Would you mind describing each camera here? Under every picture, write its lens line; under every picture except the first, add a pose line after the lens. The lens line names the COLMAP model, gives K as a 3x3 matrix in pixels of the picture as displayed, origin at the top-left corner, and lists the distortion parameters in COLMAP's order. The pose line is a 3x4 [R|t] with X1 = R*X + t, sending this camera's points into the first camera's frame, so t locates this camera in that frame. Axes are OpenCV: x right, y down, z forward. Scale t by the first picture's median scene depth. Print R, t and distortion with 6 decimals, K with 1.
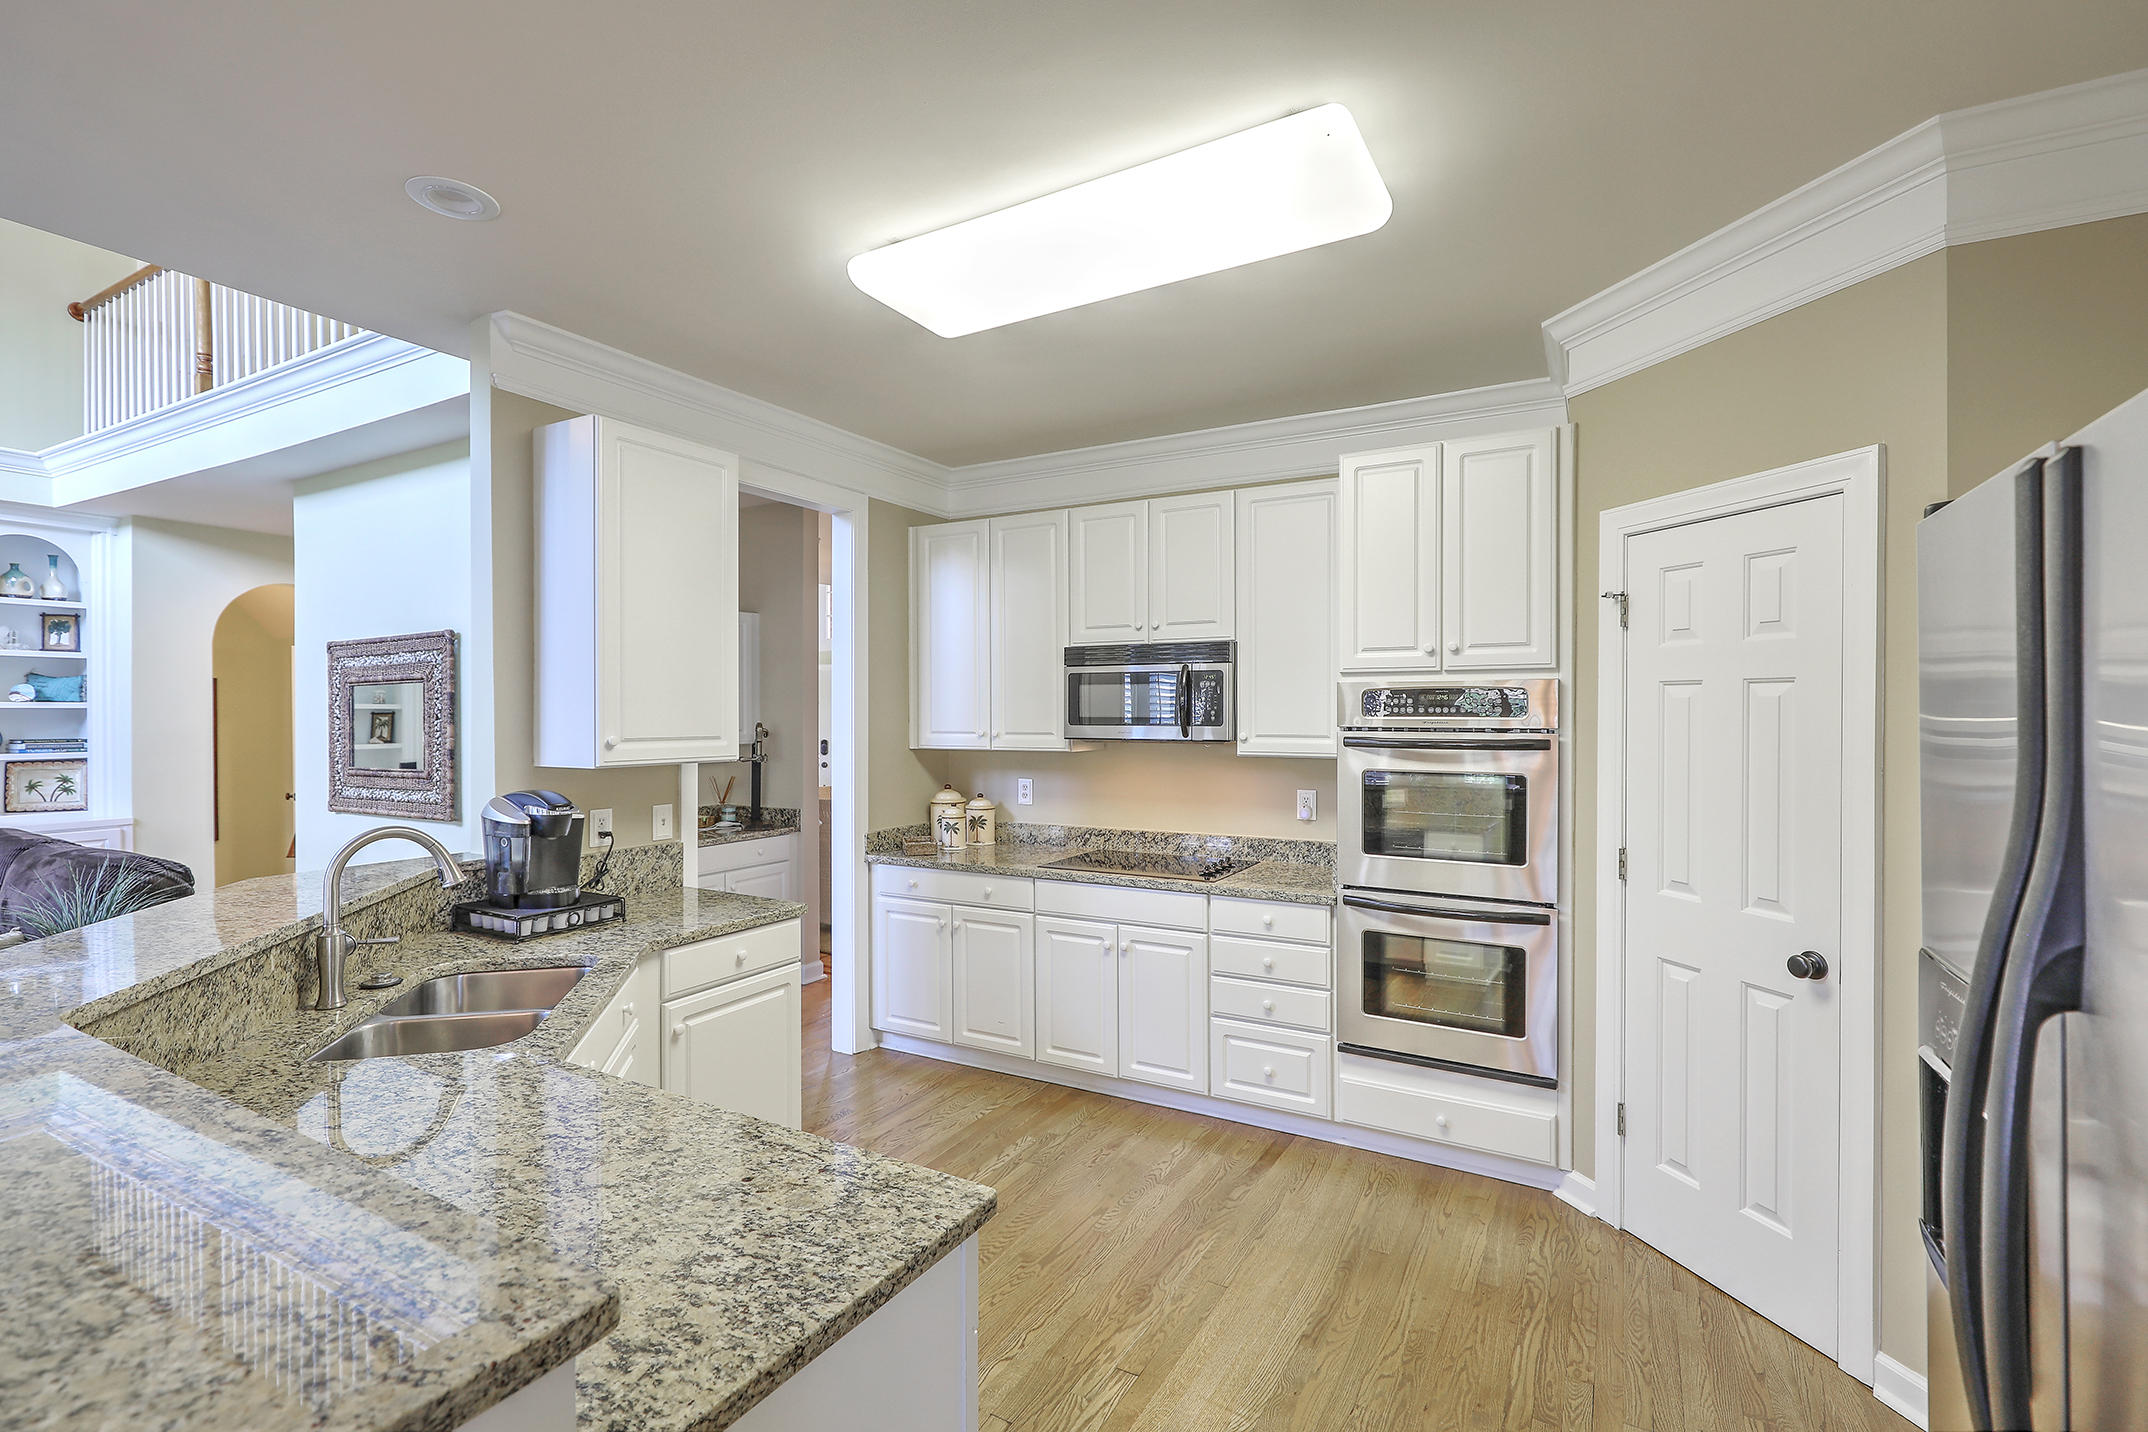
lens RADIAL K [[975.1, 0, 1079.6], [0, 975.1, 711.7], [0, 0, 1]] dist [0.009594, -0.001109]
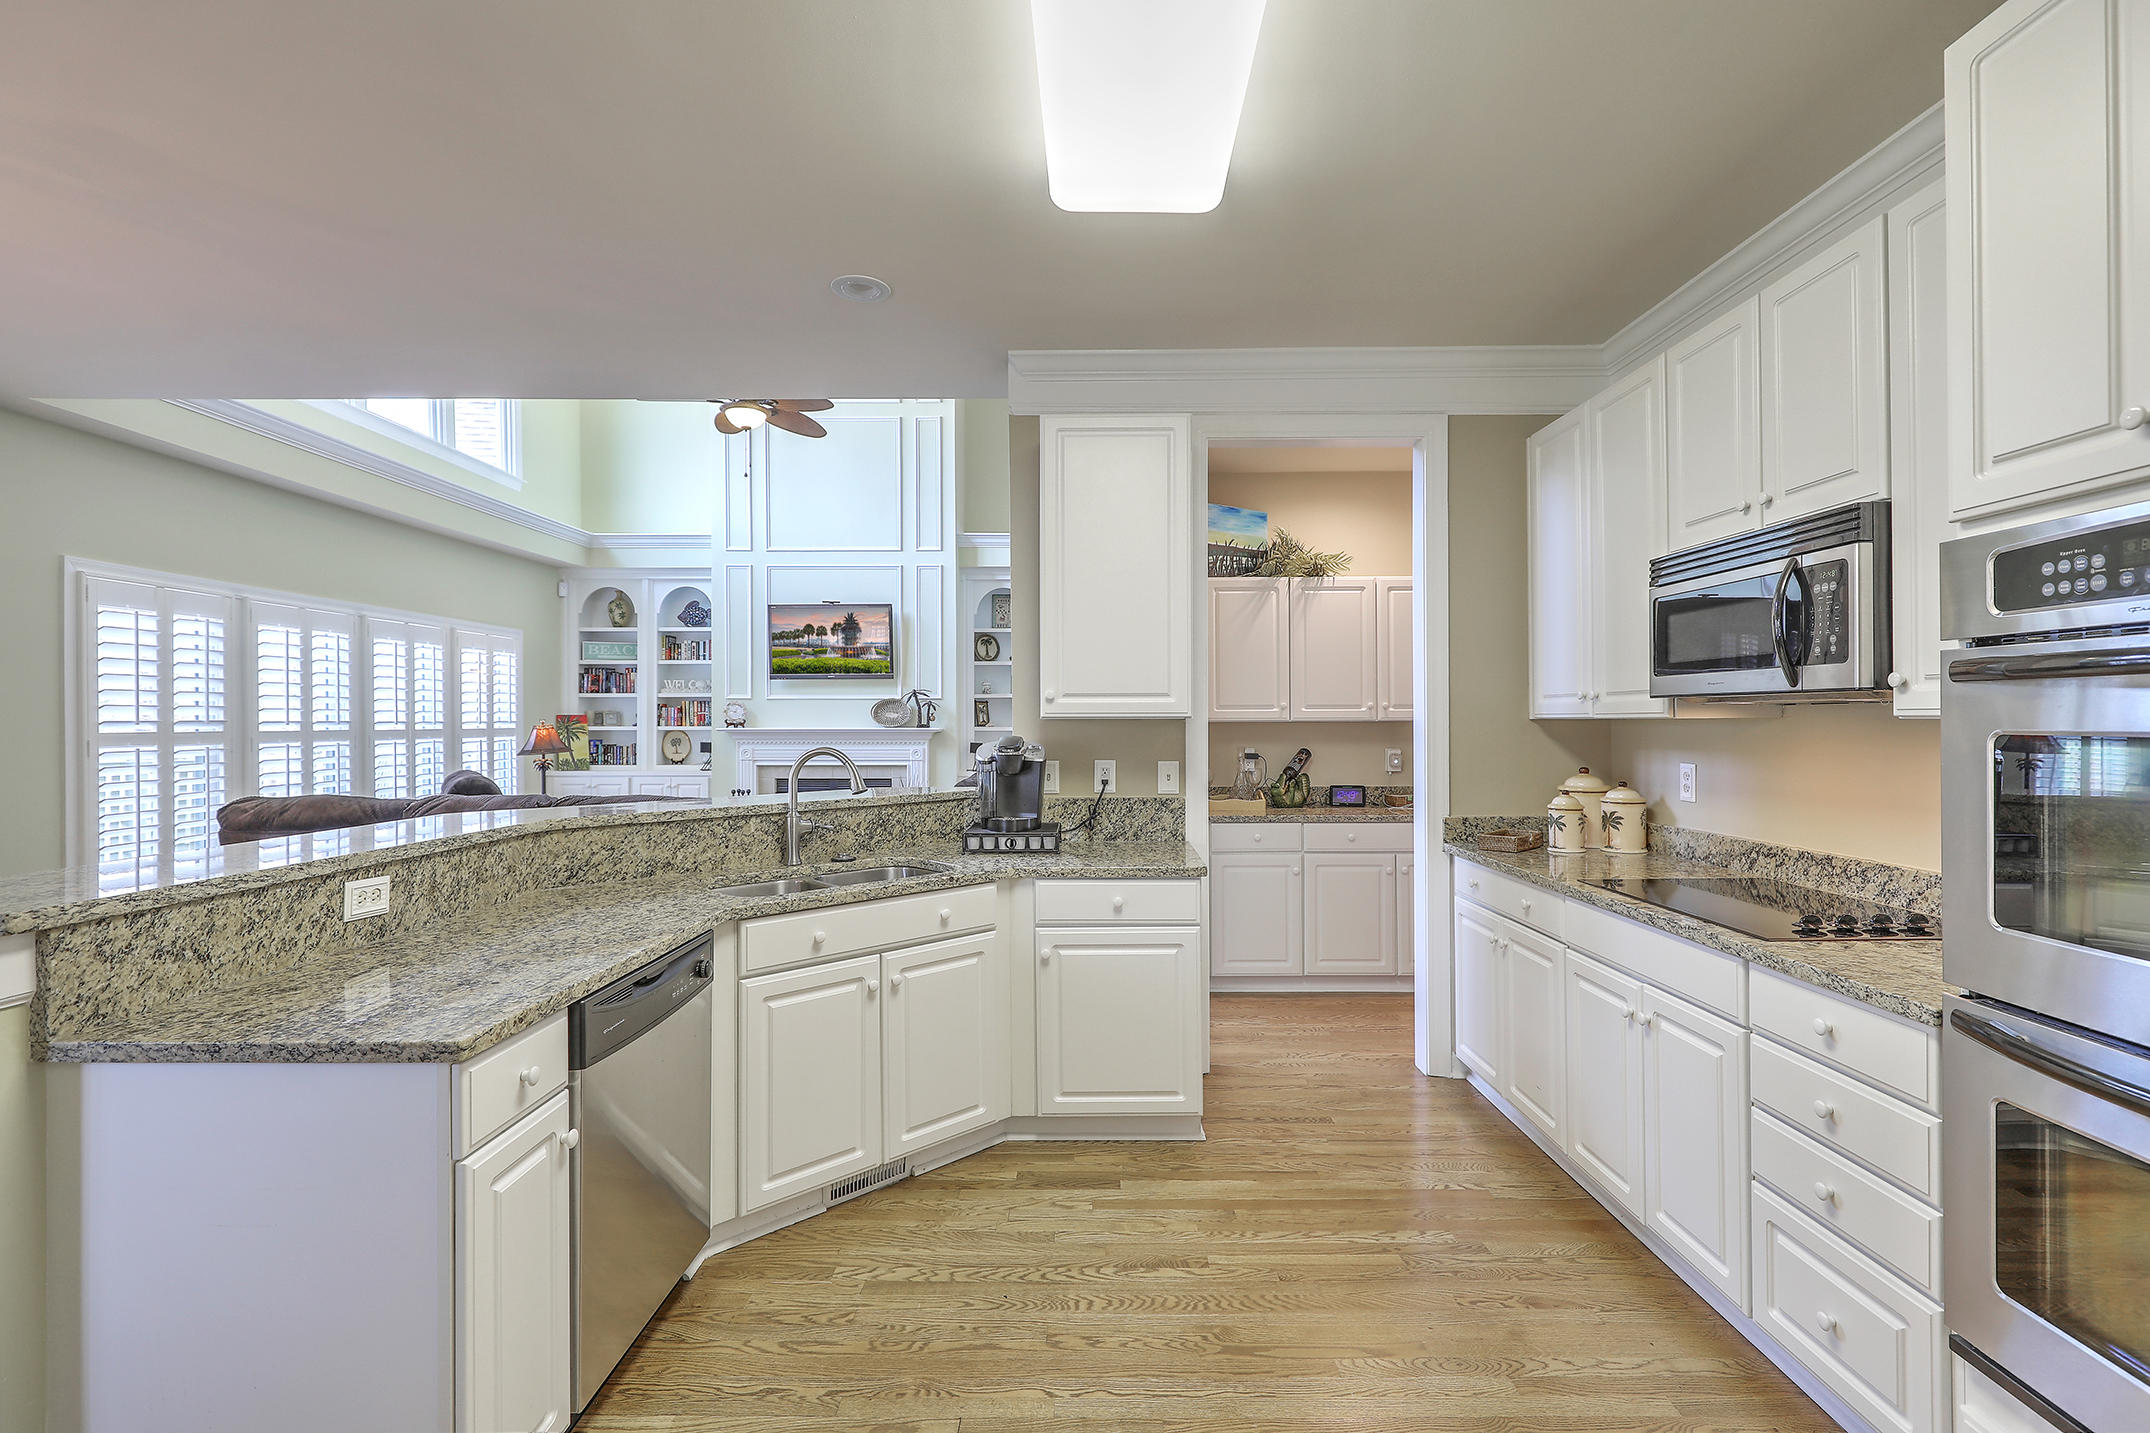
lens RADIAL K [[976.0, 0, 1083.3], [0, 976.0, 712.0], [0, 0, 1]] dist [0.009594, -0.001109]
pose [[0.485891, -0.008333, -0.873980, 0.364881], [0.002903, 0.999964, -0.007920, 0.039973], [0.874015, 0.001311, 0.485898, 0.322884]]
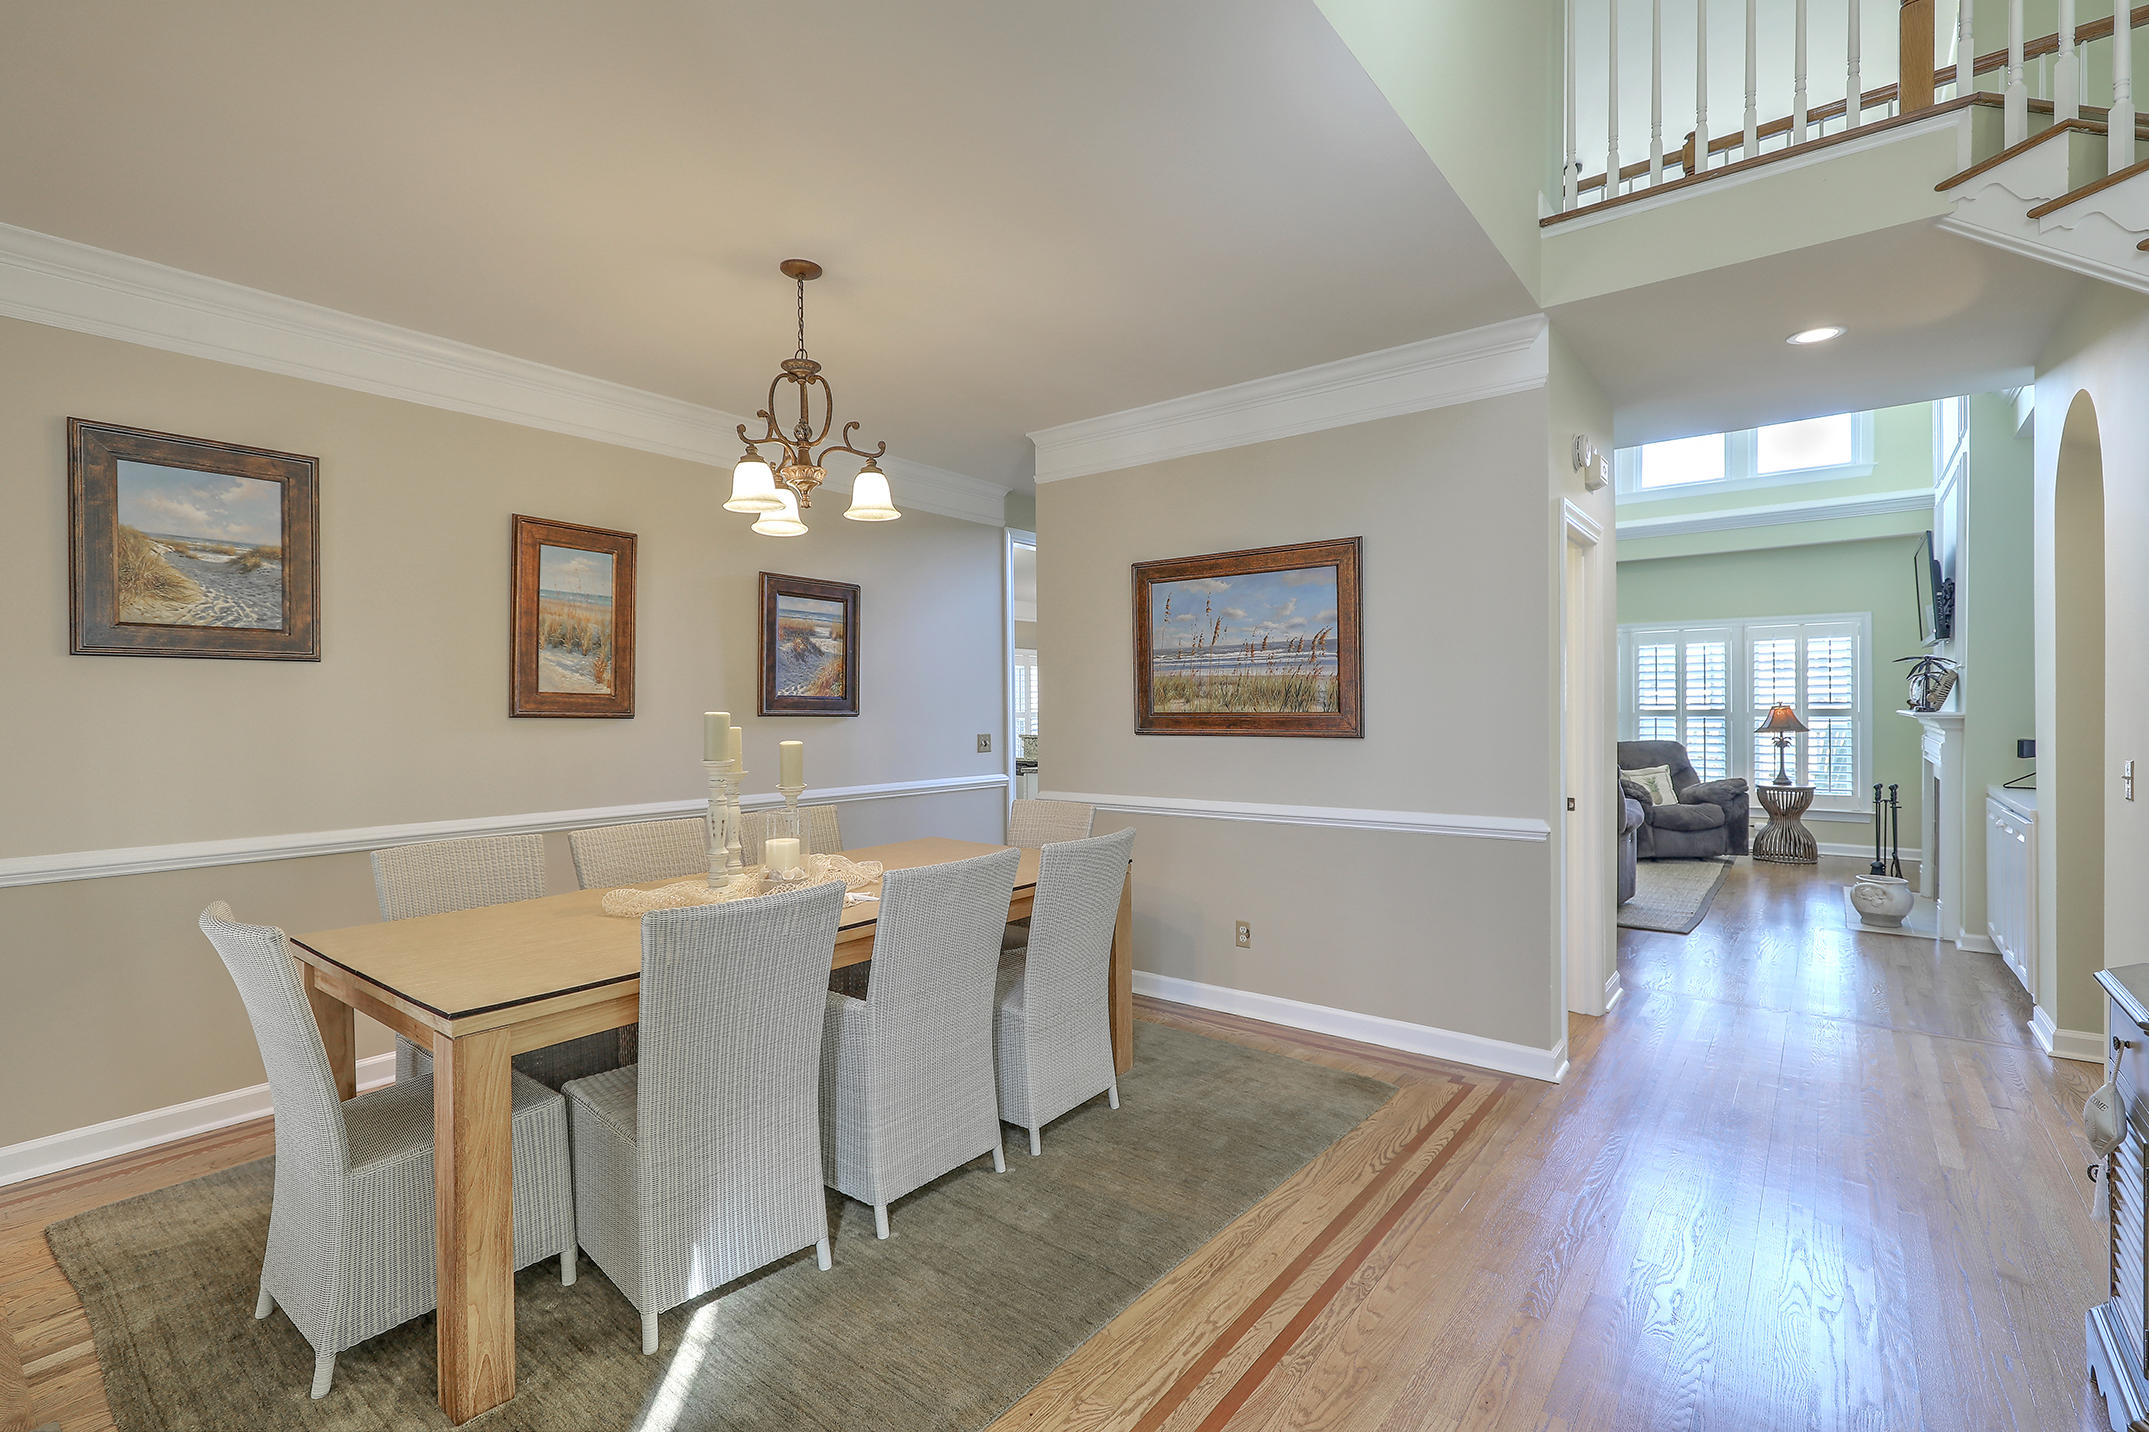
lens RADIAL K [[975.6, 0, 1084.0], [0, 975.6, 722.6], [0, 0, 1]] dist [0.009594, -0.001109]
pose [[-0.990809, 0.005780, 0.135147, -0.521603], [0.007971, 0.999845, 0.015679, 0.038328], [-0.135036, 0.016612, -0.990701, 2.371651]]
